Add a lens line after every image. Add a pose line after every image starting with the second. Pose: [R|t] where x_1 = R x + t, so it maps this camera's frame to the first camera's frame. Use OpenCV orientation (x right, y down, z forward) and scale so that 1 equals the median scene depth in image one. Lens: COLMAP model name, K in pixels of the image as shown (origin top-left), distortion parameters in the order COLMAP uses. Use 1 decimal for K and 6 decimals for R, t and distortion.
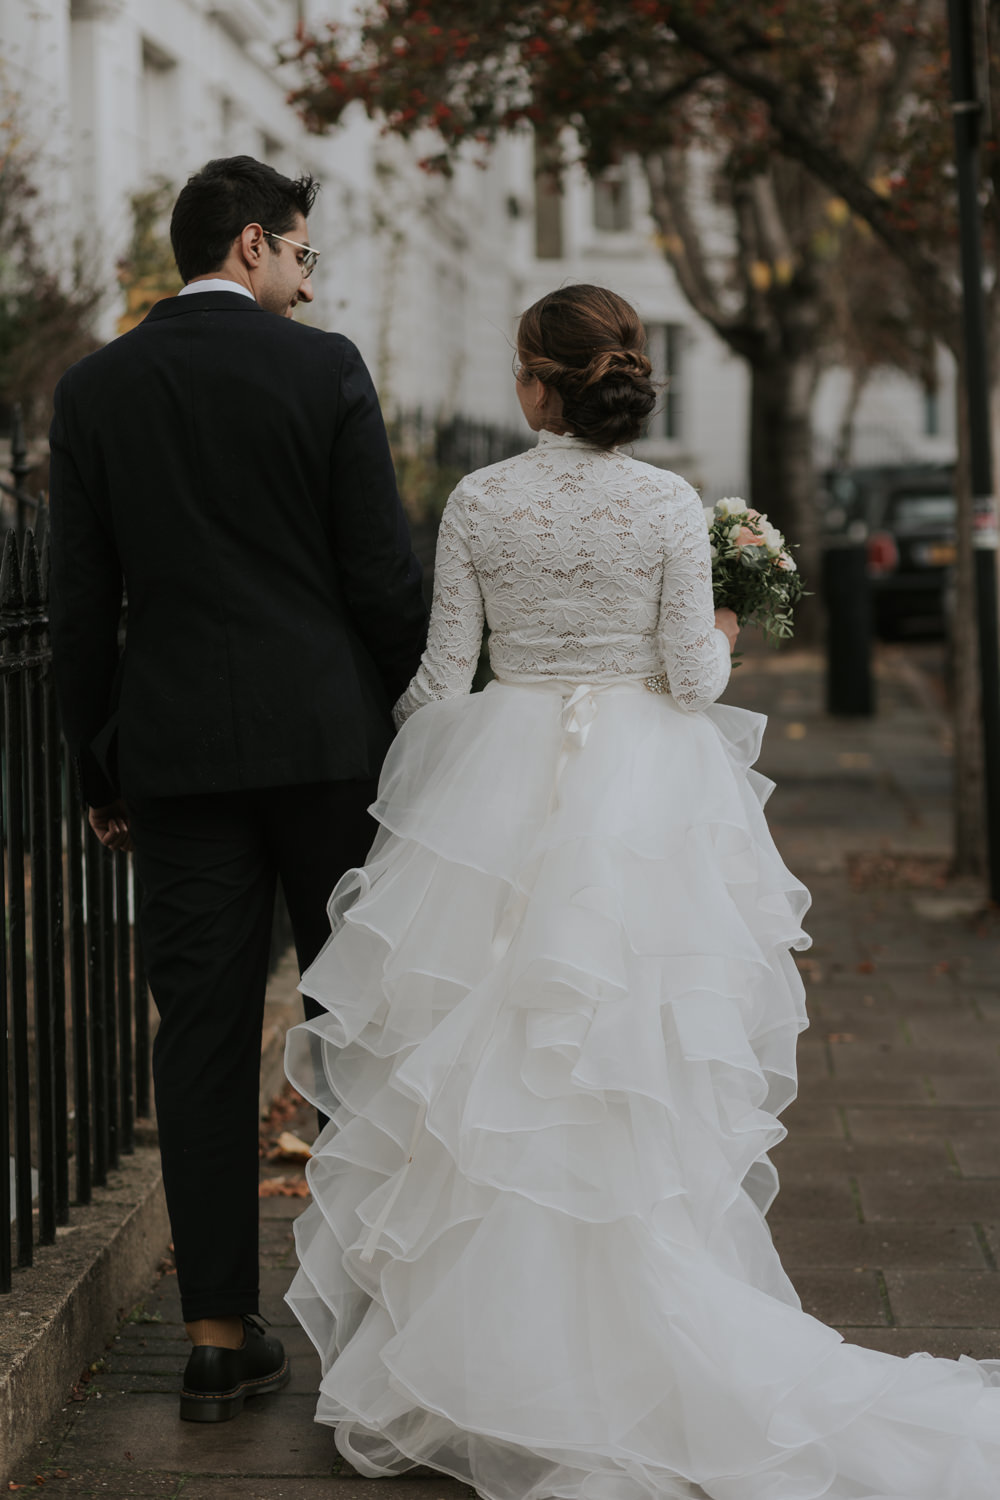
lens RADIAL K [[3561.1, 0, 500.0], [0, 3561.1, 750.0], [0, 0, 1]] dist [-0.003590, -0.088048]
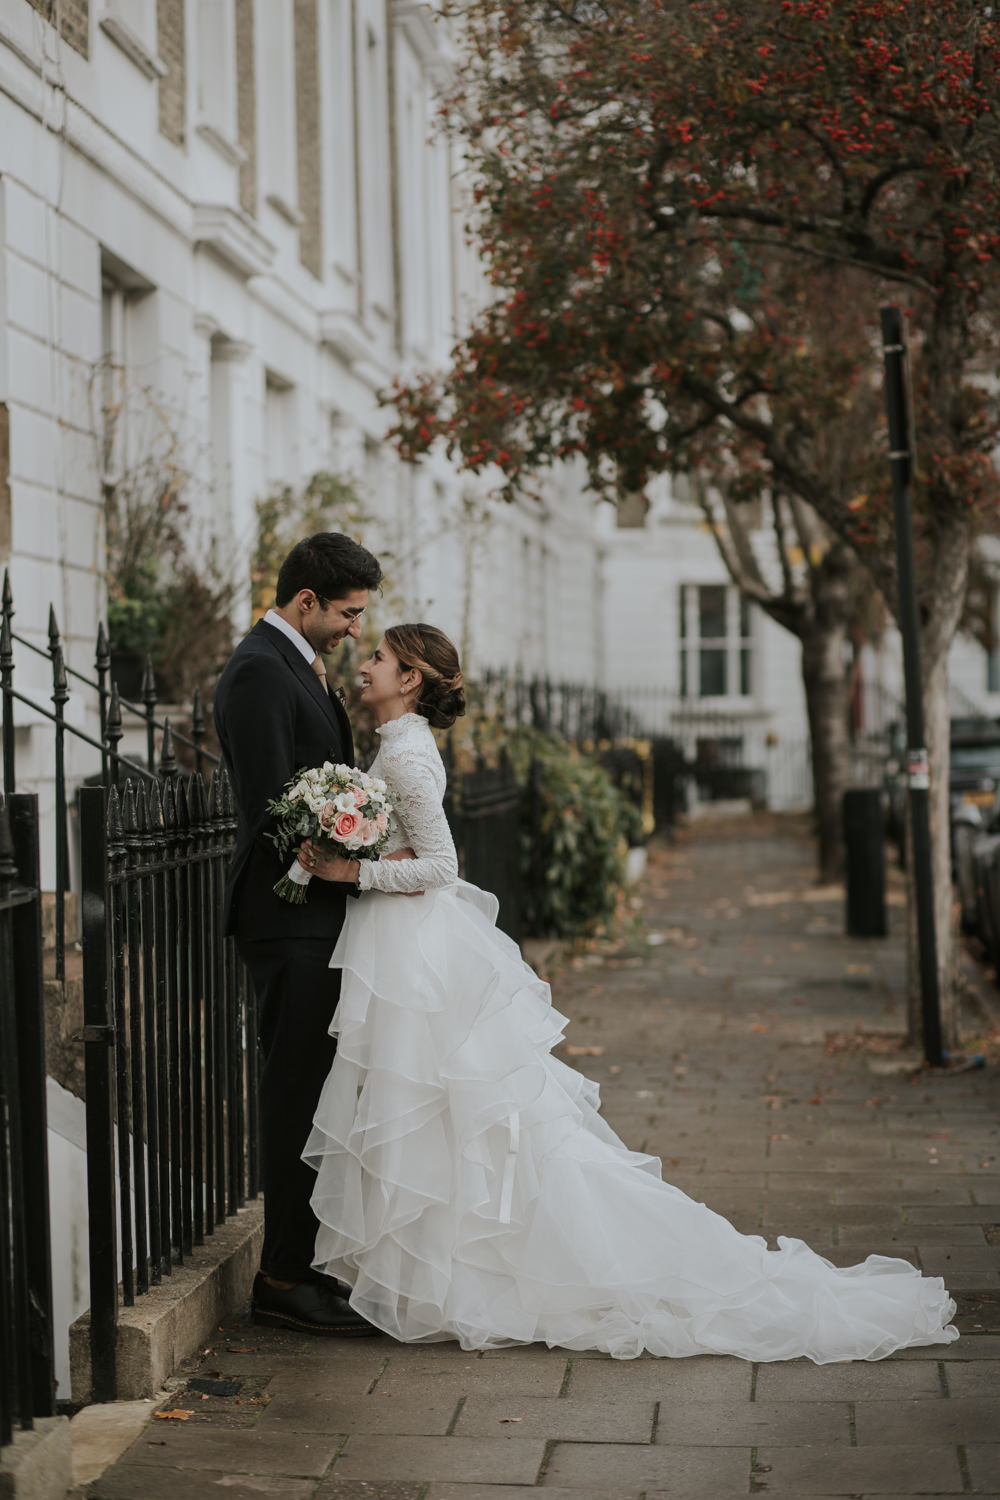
lens RADIAL K [[3672.3, 0, 500.0], [0, 3672.3, 750.0], [0, 0, 1]] dist [-0.060942, -0.234025]
pose [[0.999598, 0.000110, -0.028343, 0.015659], [-0.002109, 0.997507, -0.070532, 0.018159], [0.028265, 0.070563, 0.997107, -0.258017]]
